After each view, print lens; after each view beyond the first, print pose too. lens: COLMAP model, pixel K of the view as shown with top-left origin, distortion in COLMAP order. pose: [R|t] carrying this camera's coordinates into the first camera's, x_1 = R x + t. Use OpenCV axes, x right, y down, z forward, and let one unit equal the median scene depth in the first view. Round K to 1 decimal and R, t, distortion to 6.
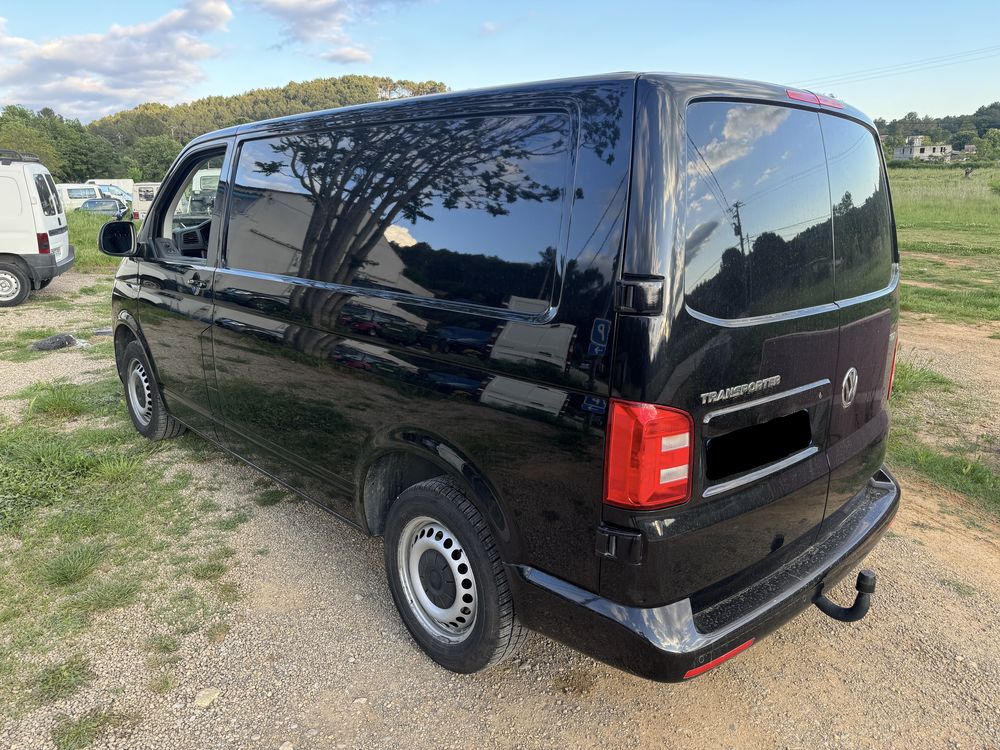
lens RADIAL K [[710.4, 0, 502.9], [0, 710.4, 380.4], [0, 0, 1]] dist [0.016419, -0.025107]
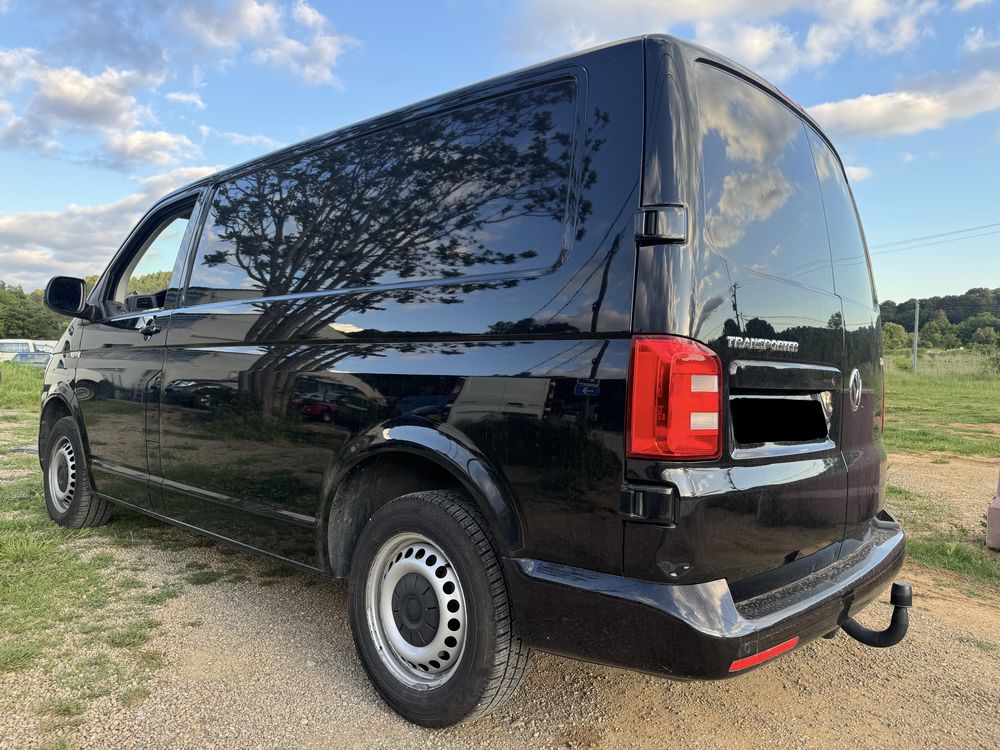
lens RADIAL K [[710.4, 0, 505.7], [0, 710.4, 379.6], [0, 0, 1]] dist [0.016419, -0.025107]
pose [[0.995947, 0.021741, 0.087276, -0.055620], [0.000128, 0.970004, -0.243090, 0.187374], [-0.089943, 0.242116, 0.966069, 0.088807]]
